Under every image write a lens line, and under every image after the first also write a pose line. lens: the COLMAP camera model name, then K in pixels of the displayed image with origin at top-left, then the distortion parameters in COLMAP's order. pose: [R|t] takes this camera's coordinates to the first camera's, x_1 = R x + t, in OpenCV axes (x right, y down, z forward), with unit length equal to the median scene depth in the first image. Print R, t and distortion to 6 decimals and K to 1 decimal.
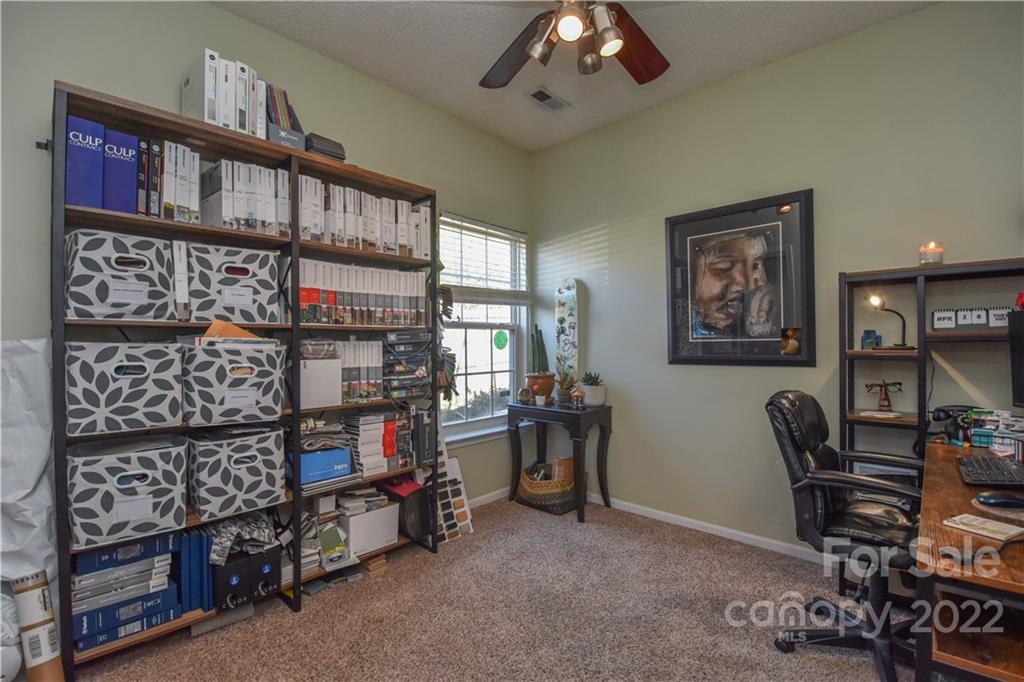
lens RADIAL K [[448.5, 0, 513.6], [0, 448.5, 342.7], [0, 0, 1]] dist [0.013018, -0.019959]
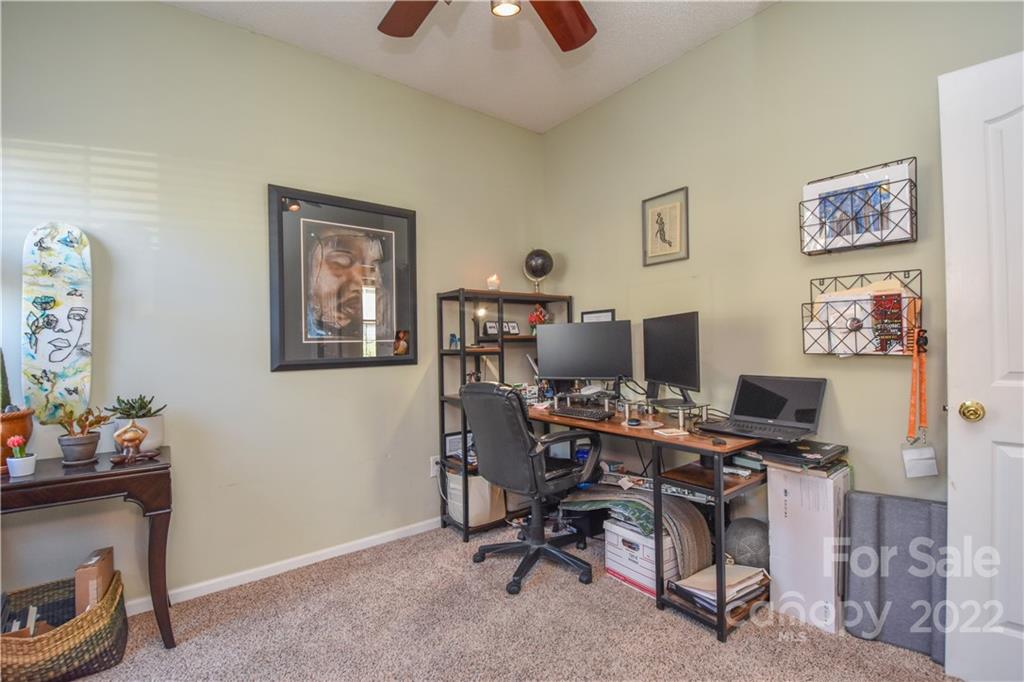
lens RADIAL K [[448.5, 0, 513.6], [0, 448.5, 342.7], [0, 0, 1]] dist [0.013018, -0.019959]
pose [[0.170413, 0.004942, 0.985360, -0.366592], [0.010485, 0.999922, -0.006828, 0.006761], [-0.985317, 0.011495, 0.170348, 0.469549]]
